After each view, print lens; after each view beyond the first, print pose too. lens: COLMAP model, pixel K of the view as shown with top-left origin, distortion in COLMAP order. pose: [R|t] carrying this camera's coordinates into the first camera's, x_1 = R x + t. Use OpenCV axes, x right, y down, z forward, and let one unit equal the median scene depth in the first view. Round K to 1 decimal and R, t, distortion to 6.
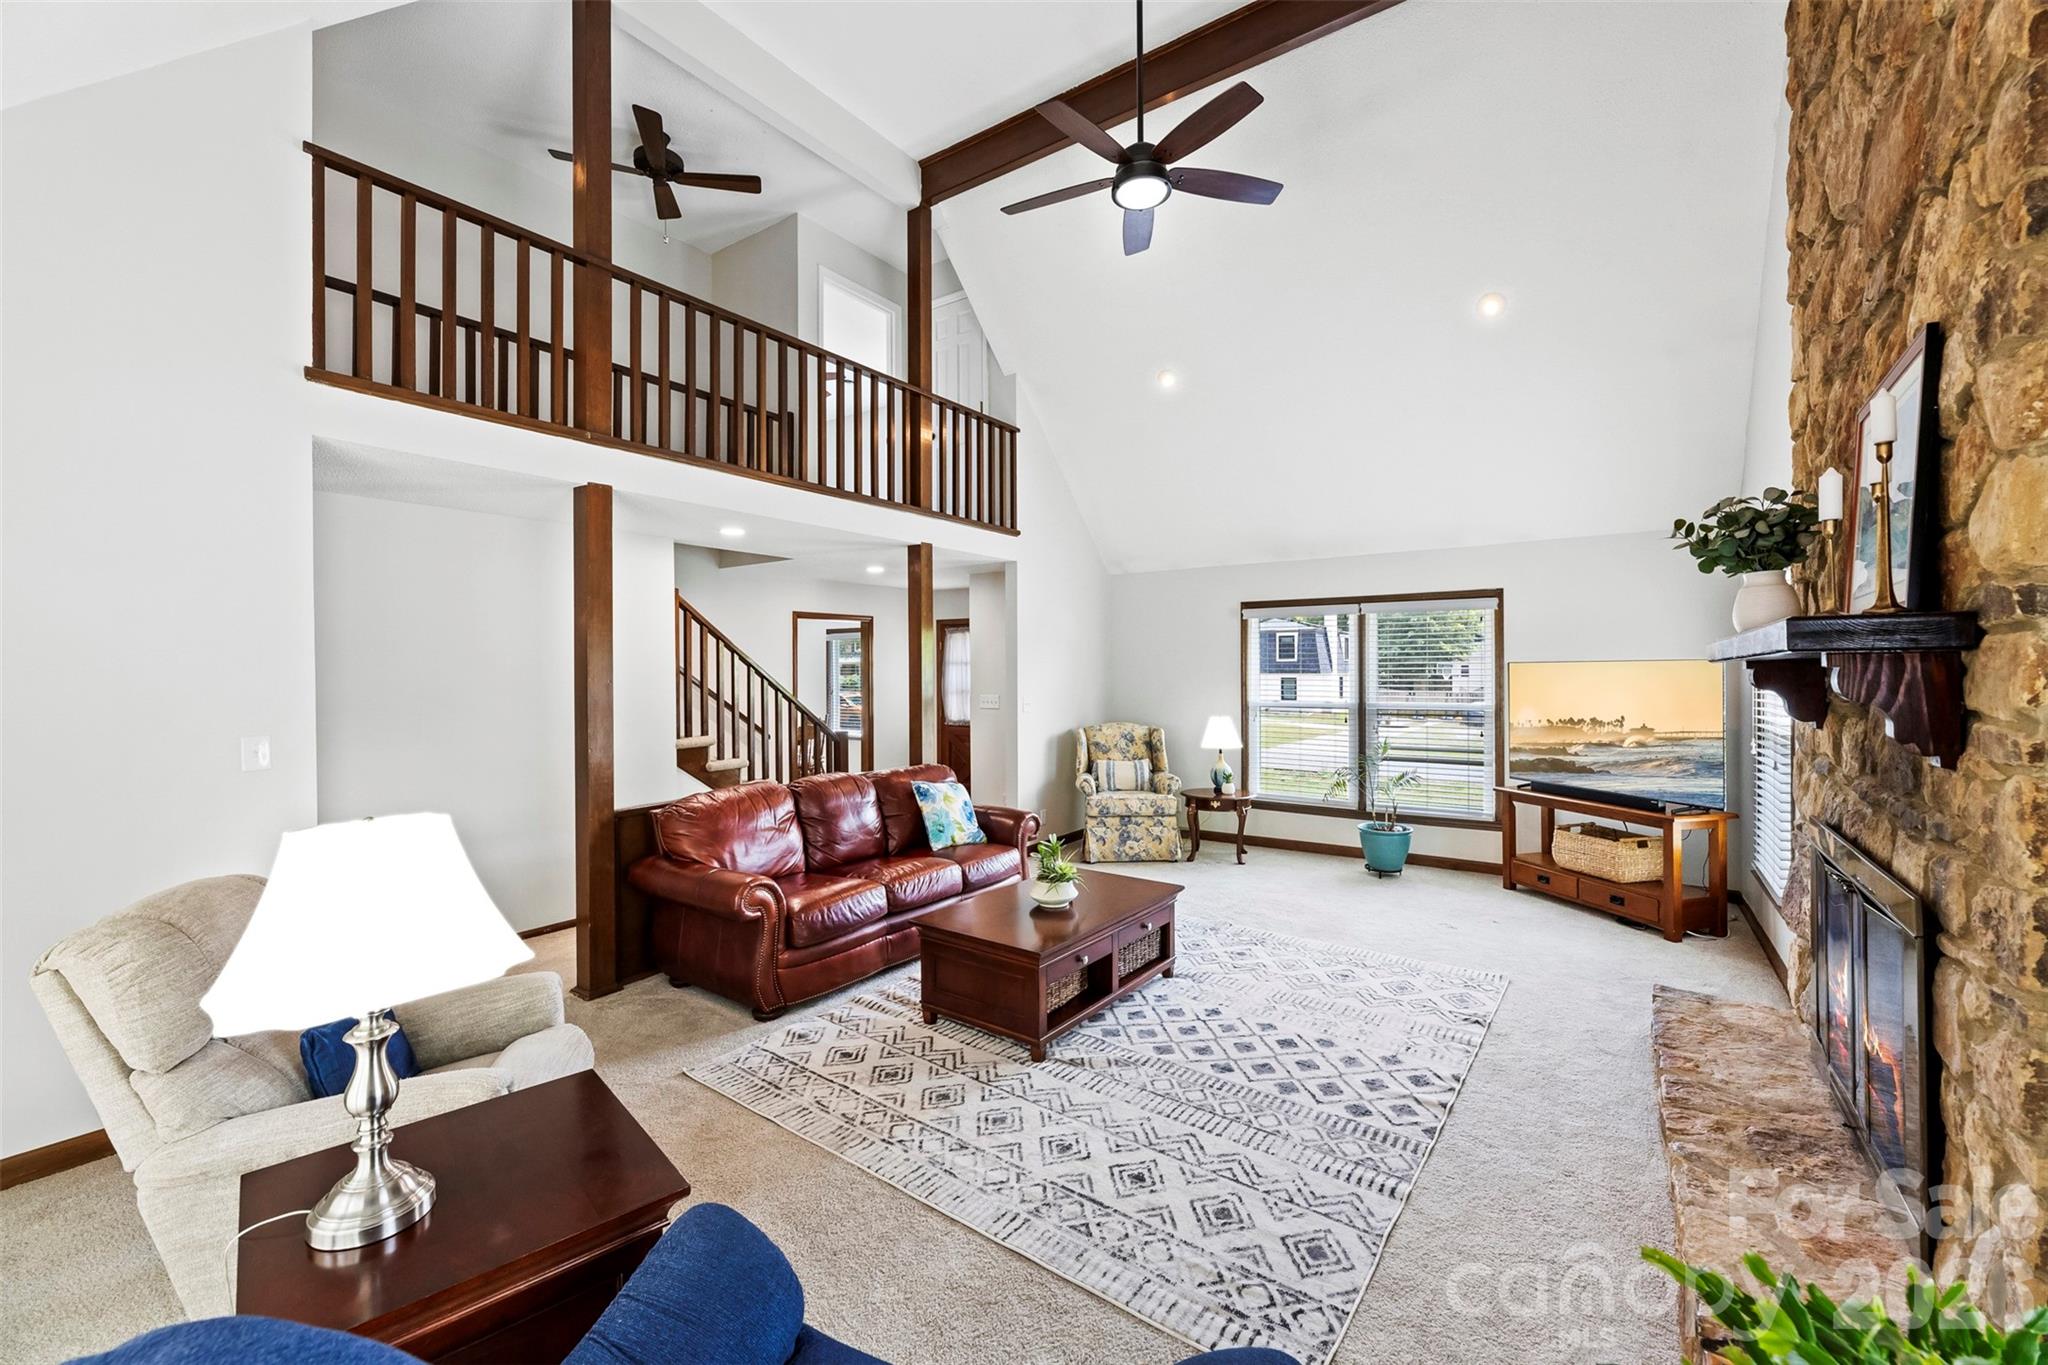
lens RADIAL K [[817.5, 0, 1023.7], [0, 817.5, 670.0], [0, 0, 1]] dist [-0.001207, -0.000170]
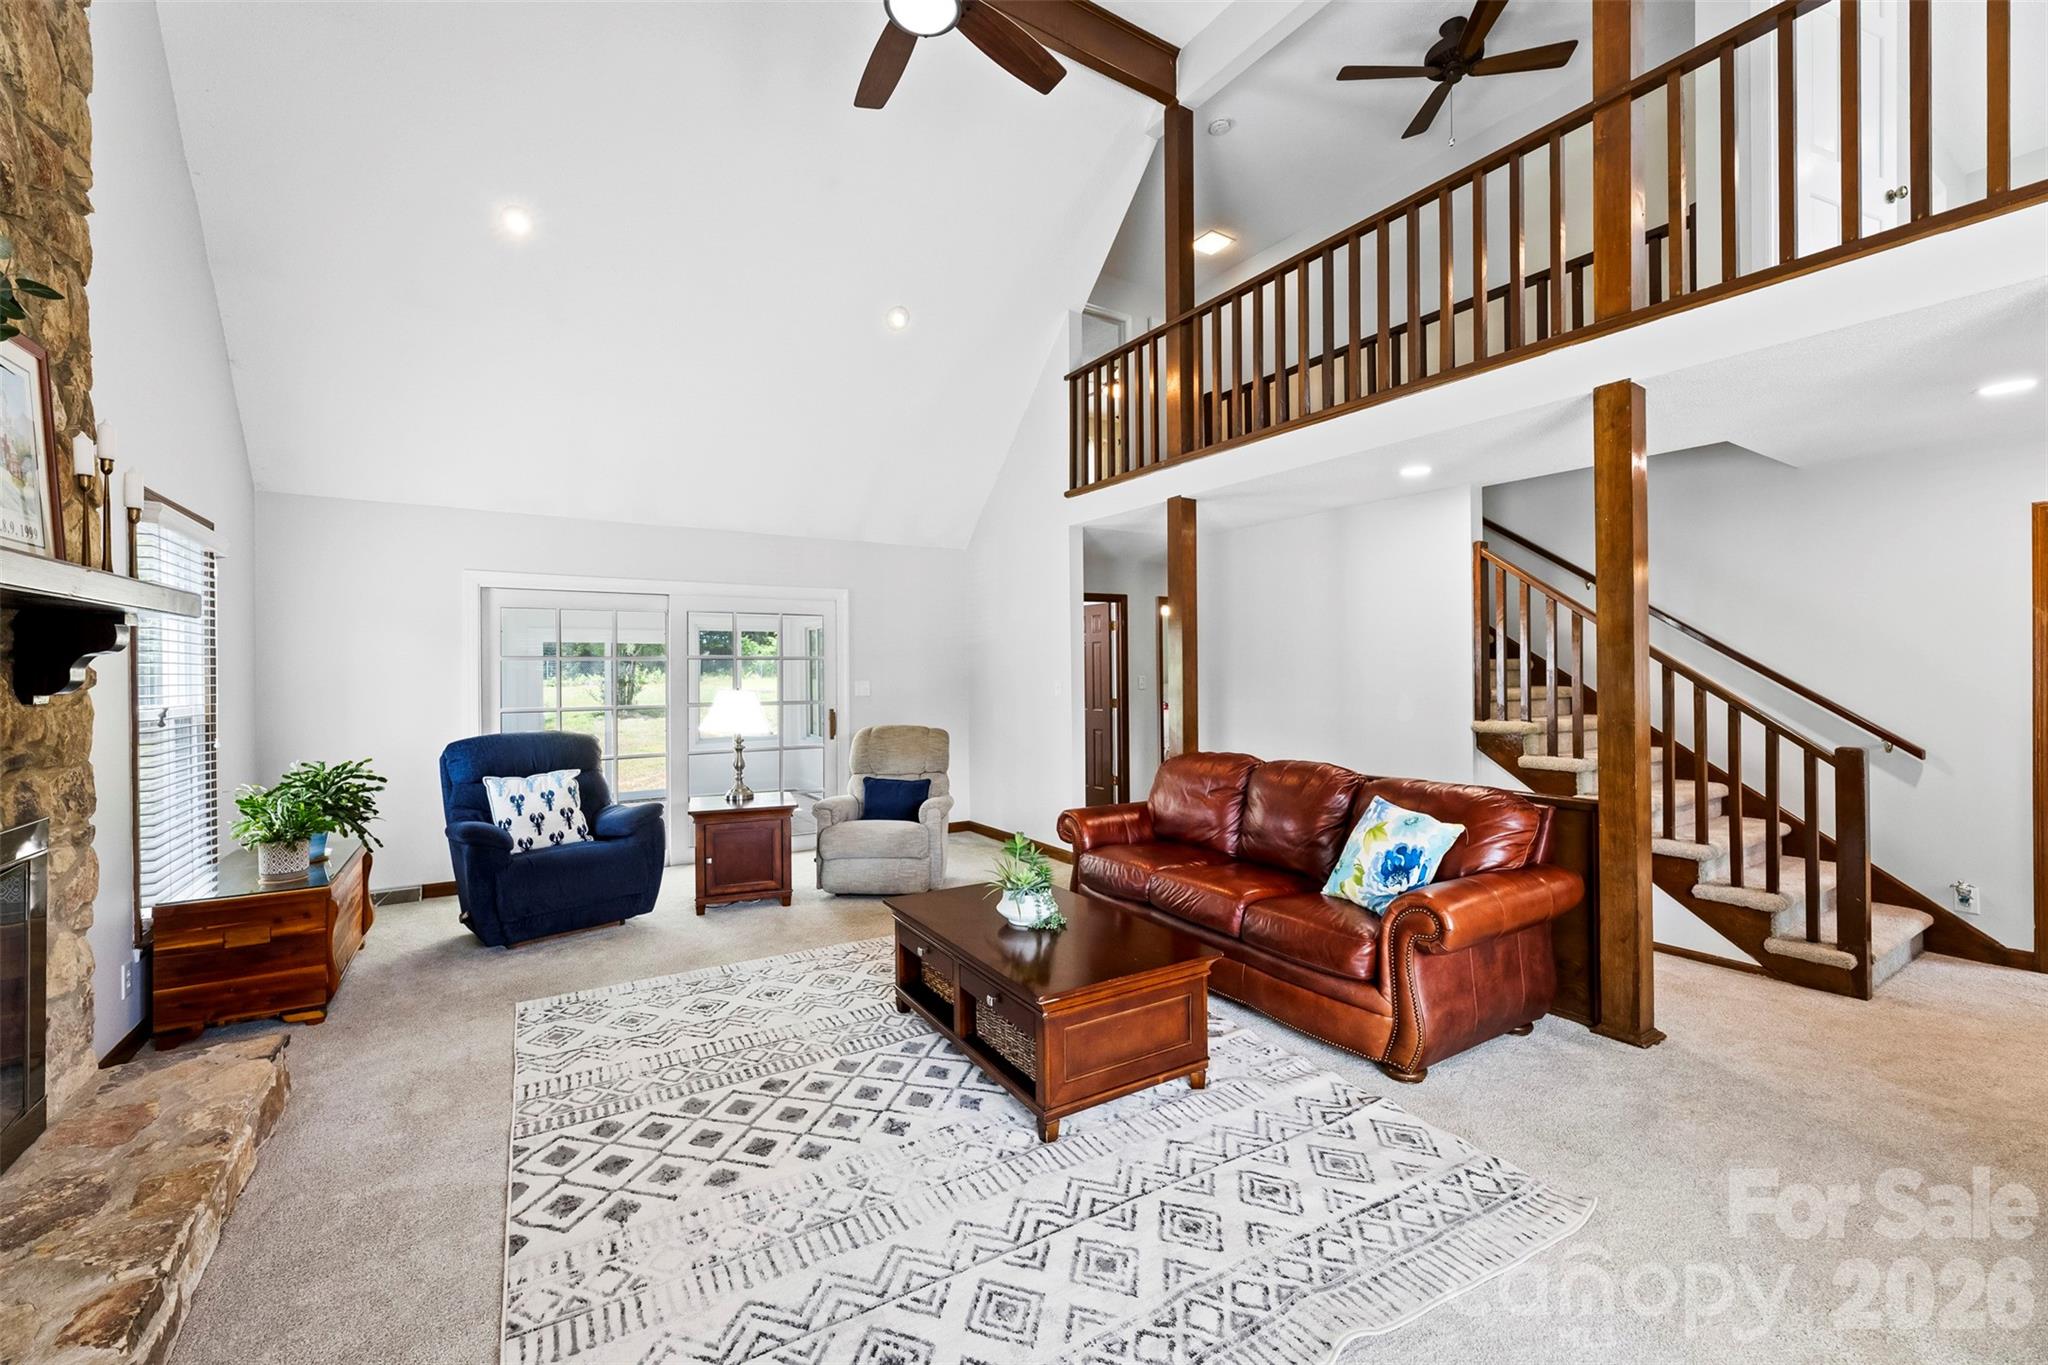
lens RADIAL K [[835.9, 0, 1022.0], [0, 835.9, 669.6], [0, 0, 1]] dist [0.001309, 0.000312]
pose [[-0.372768, 0.009108, -0.927880, 0.958741], [0.011618, 0.999919, 0.005148, 0.044083], [0.927852, -0.008861, -0.372844, 1.568546]]
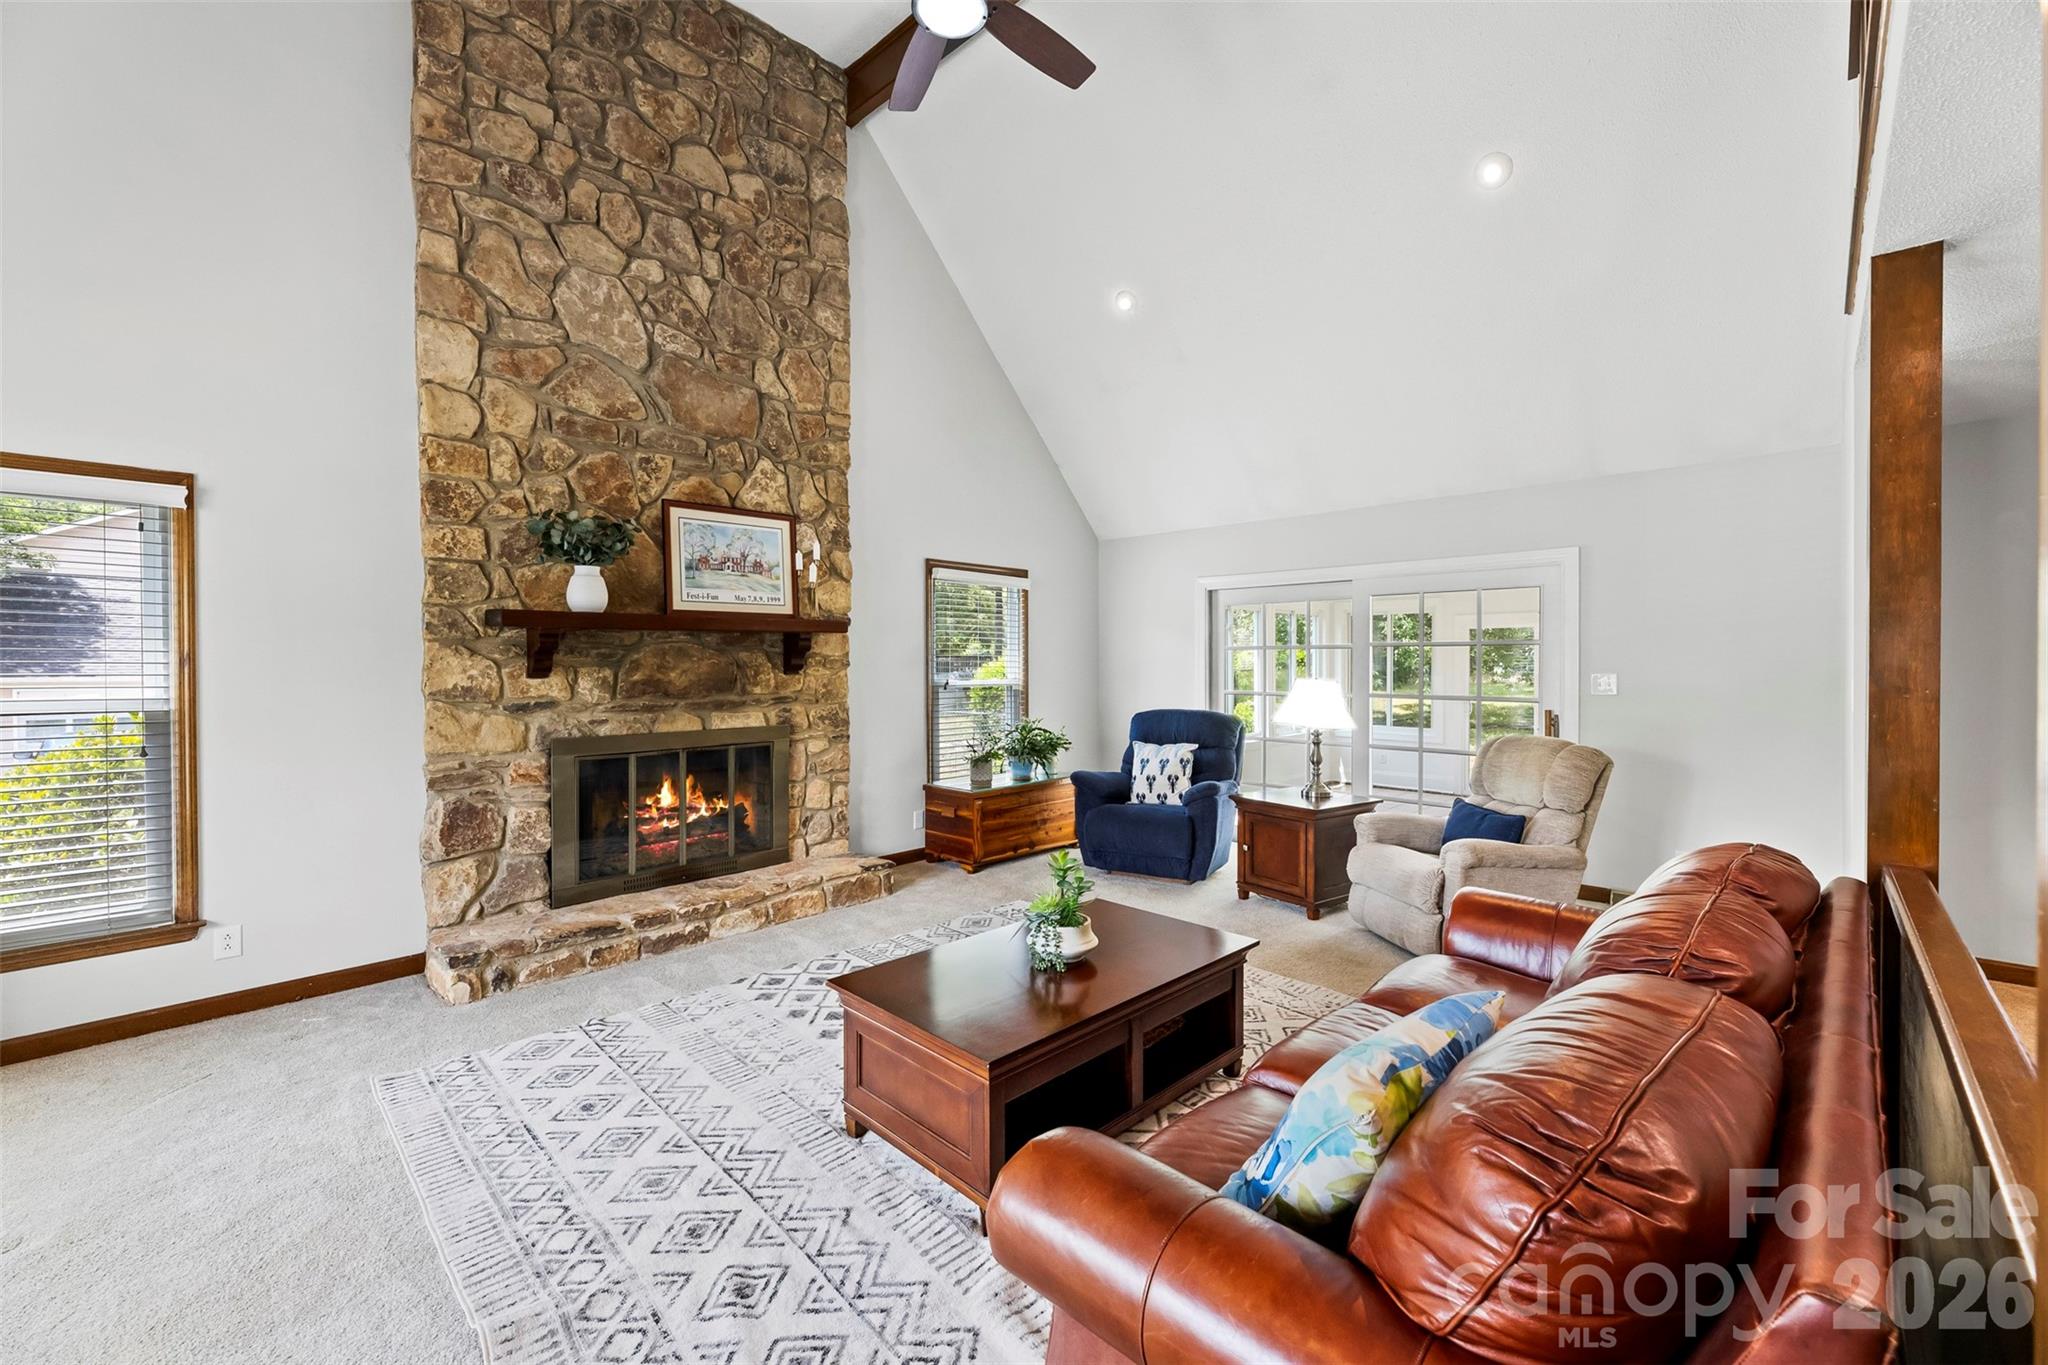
lens RADIAL K [[835.9, 0, 1022.0], [0, 835.9, 669.6], [0, 0, 1]] dist [0.001309, 0.000312]
pose [[-0.988915, 0.009014, 0.148206, -0.041769], [0.009940, 0.999935, 0.005509, 0.053393], [-0.148147, 0.006921, -0.988941, 2.037688]]
